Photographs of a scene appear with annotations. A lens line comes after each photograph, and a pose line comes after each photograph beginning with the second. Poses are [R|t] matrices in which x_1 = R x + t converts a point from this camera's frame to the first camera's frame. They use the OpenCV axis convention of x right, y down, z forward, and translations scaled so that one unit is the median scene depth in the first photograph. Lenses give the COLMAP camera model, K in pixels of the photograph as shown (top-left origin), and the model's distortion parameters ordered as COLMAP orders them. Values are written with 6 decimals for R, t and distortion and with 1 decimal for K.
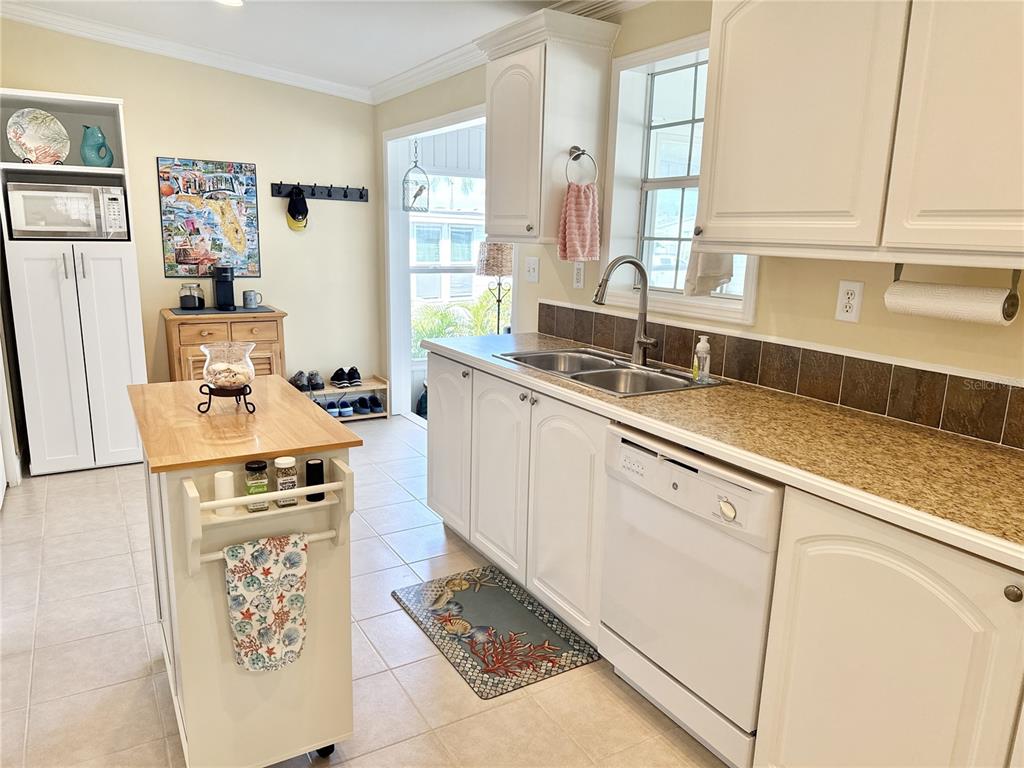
lens RADIAL K [[726.6, 0, 516.4], [0, 726.6, 389.9], [0, 0, 1]] dist [0.003257, -0.006588]
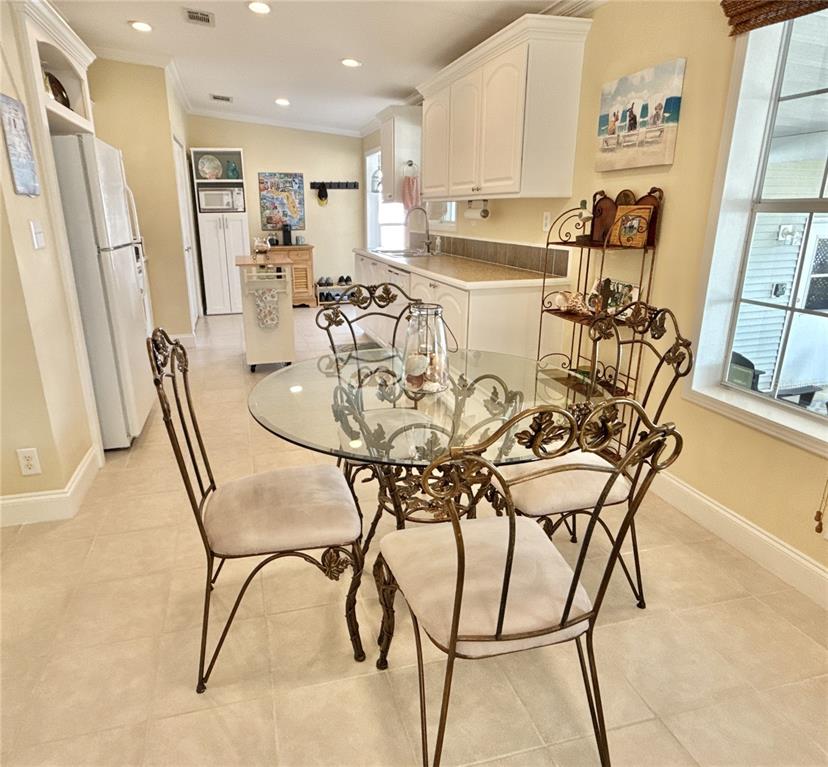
lens RADIAL K [[546.1, 0, 368.0], [0, 546.1, 376.2], [0, 0, 1]] dist [-0.004015, -0.000489]
pose [[0.954531, 0.051707, -0.293593, 0.504619], [-0.028831, 0.996238, 0.081719, 0.217501], [0.296714, -0.069539, 0.952431, -0.761762]]
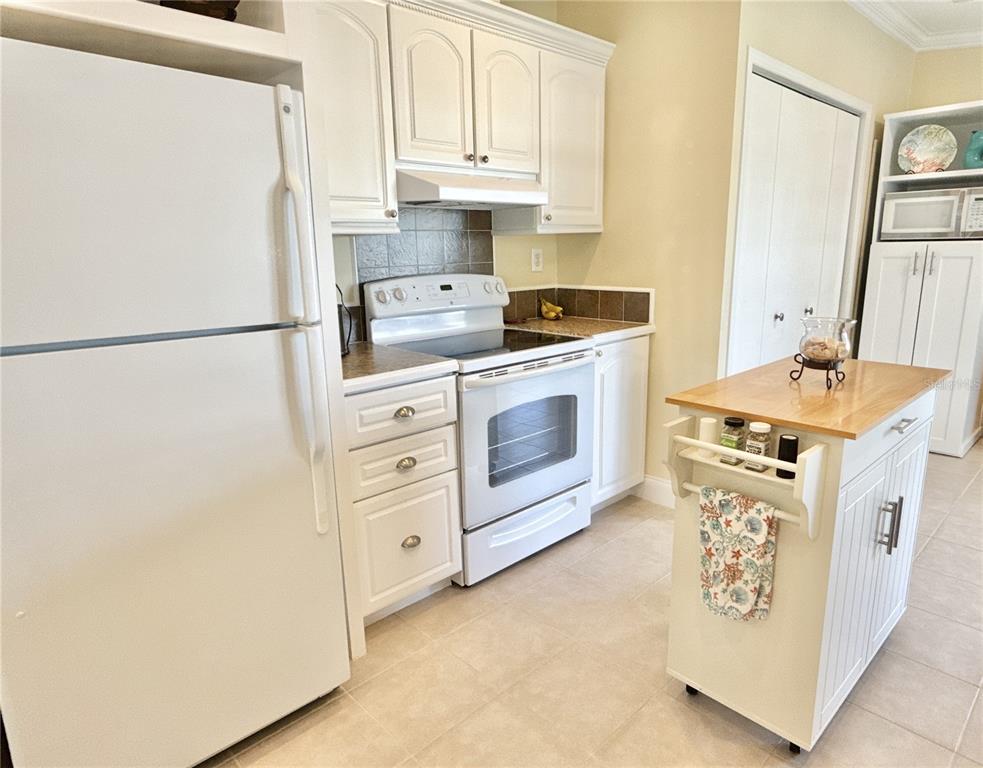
lens RADIAL K [[601.2, 0, 491.5], [0, 601.2, 382.5], [0, 0, 1]] dist [-0.004307, -0.000274]
pose [[0.216442, 0.190316, -0.957566, 0.210164], [-0.191662, 0.970013, 0.149468, -0.007766], [0.957298, 0.151178, 0.246428, 0.230972]]
